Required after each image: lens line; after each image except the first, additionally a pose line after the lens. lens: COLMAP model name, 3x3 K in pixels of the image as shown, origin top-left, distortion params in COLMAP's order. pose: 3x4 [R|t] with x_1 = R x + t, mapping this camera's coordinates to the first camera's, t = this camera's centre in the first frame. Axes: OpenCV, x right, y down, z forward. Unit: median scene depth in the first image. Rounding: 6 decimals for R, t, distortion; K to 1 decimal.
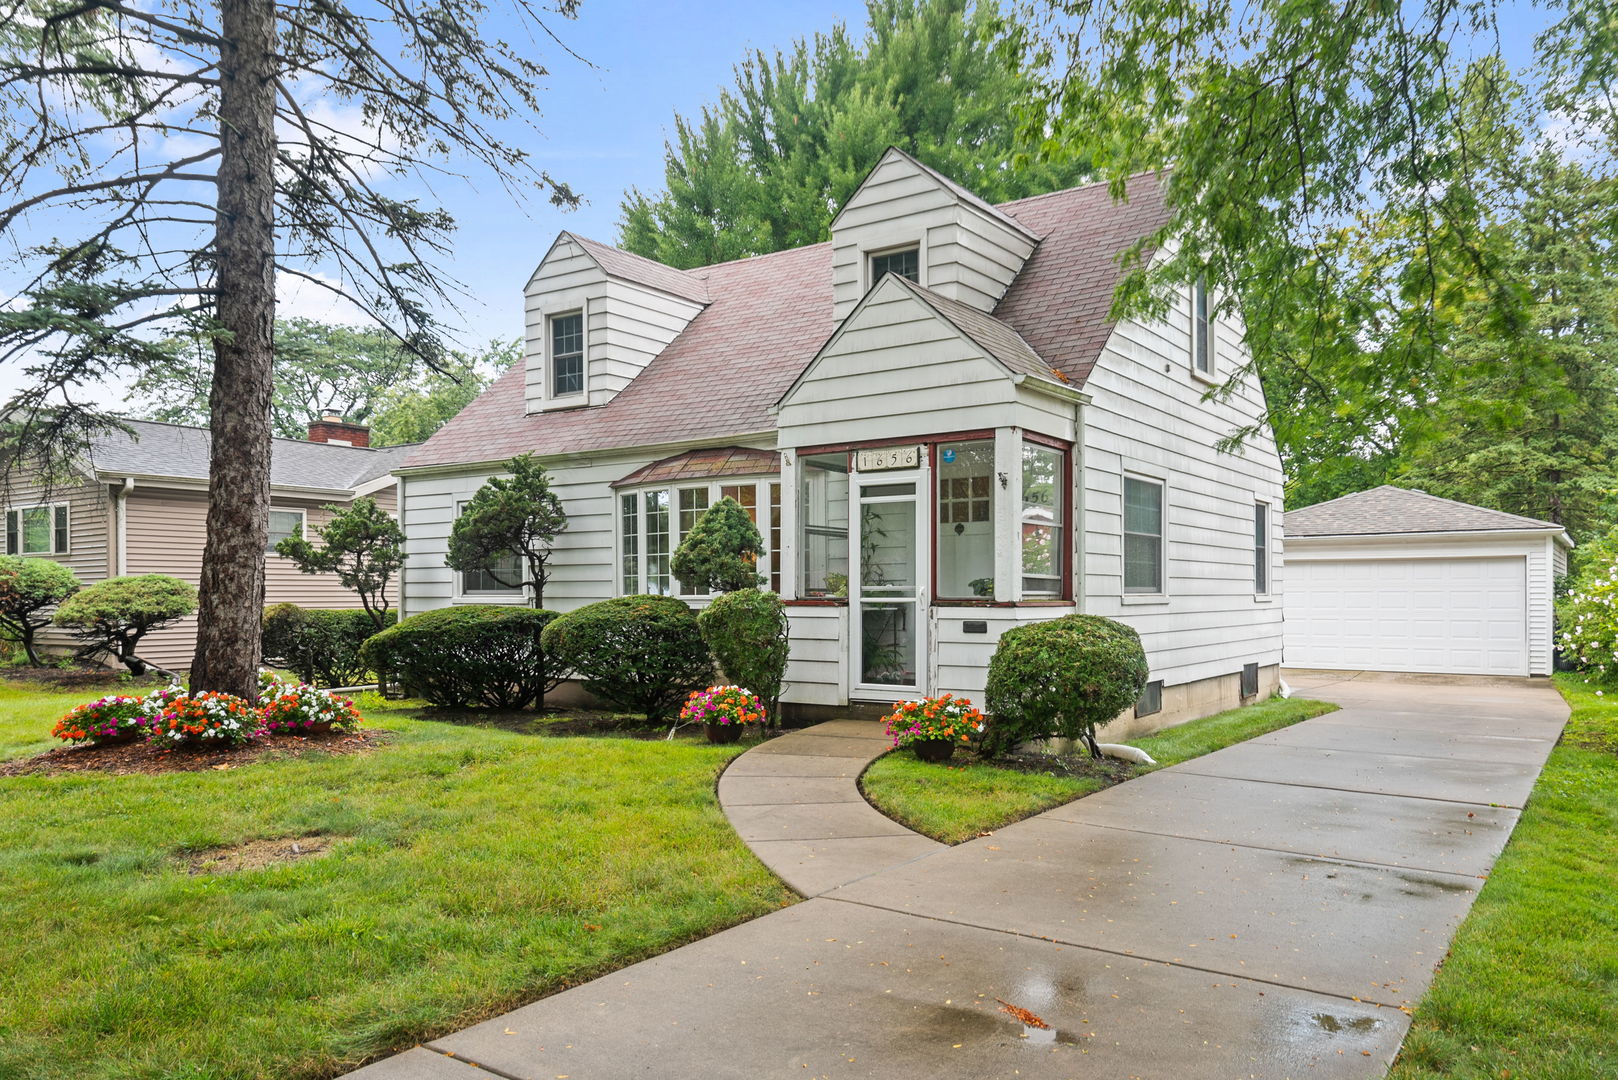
lens RADIAL K [[1143.2, 0, 808.1], [0, 1143.2, 557.7], [0, 0, 1]] dist [0.024577, 0.001061]
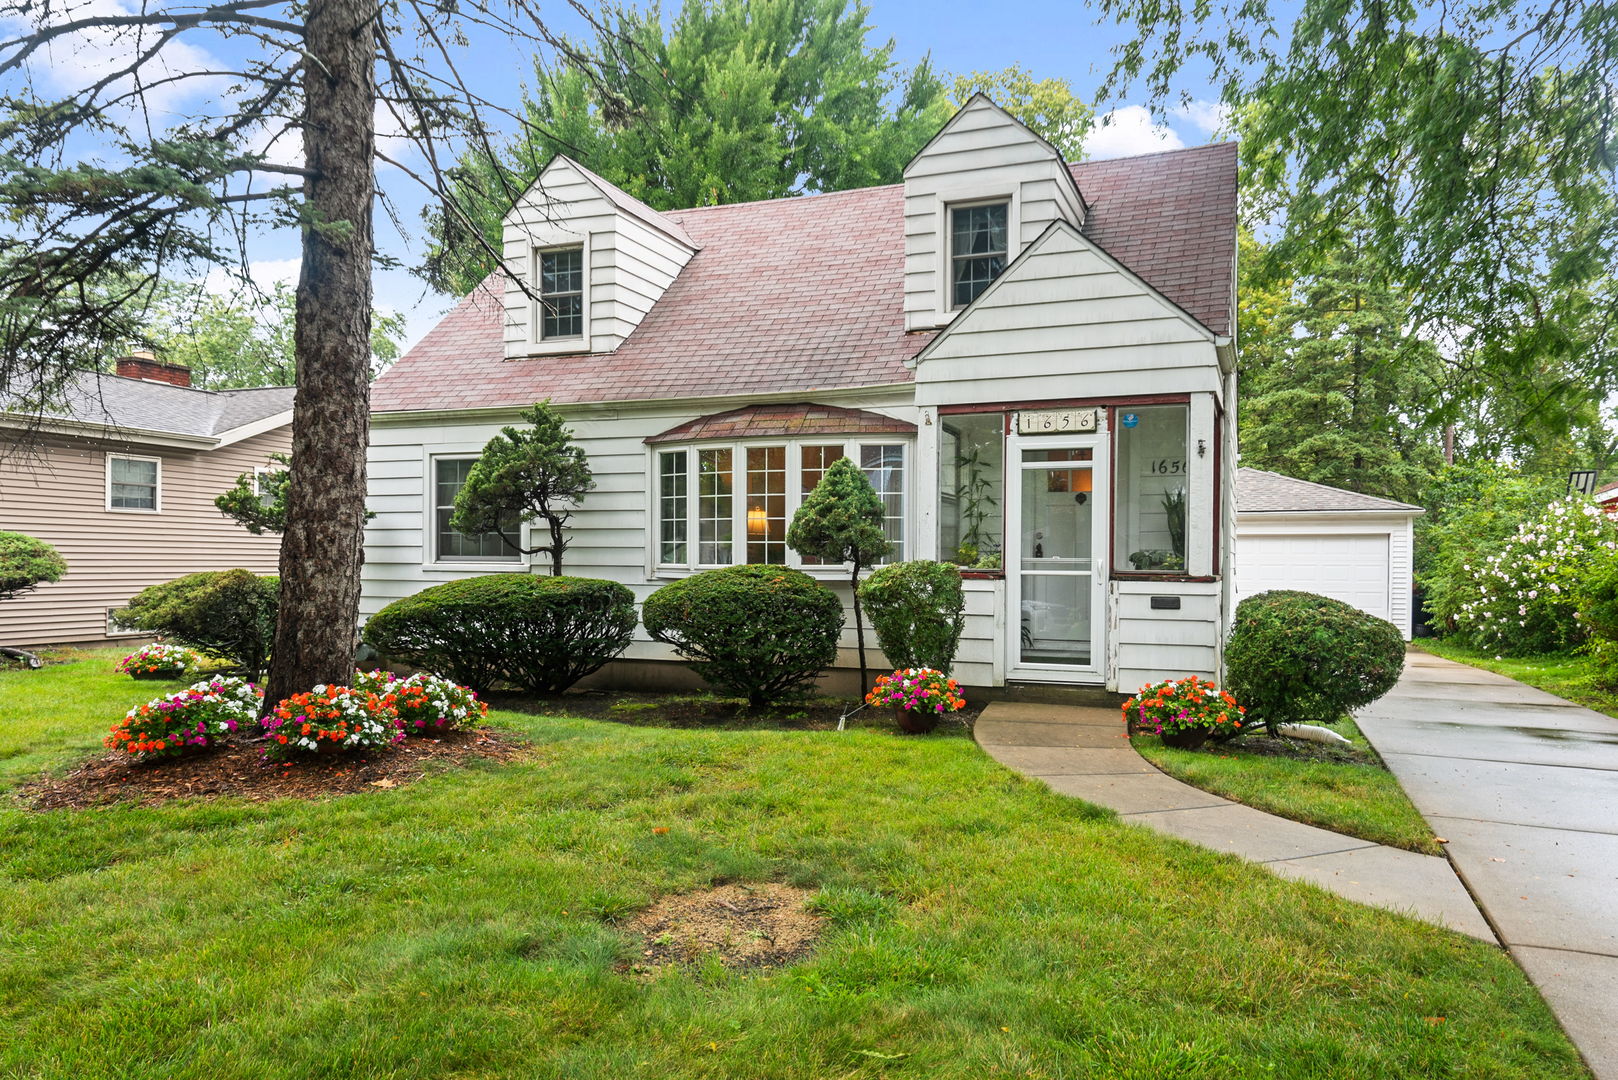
lens RADIAL K [[1101.4, 0, 809.0], [0, 1101.4, 540.0], [0, 0, 1]] dist [0.020190, -0.002382]
pose [[0.972814, 0.013938, 0.231167, -0.308887], [-0.016950, 0.999795, 0.011045, 0.003335], [-0.230966, -0.014663, 0.972851, 0.160552]]
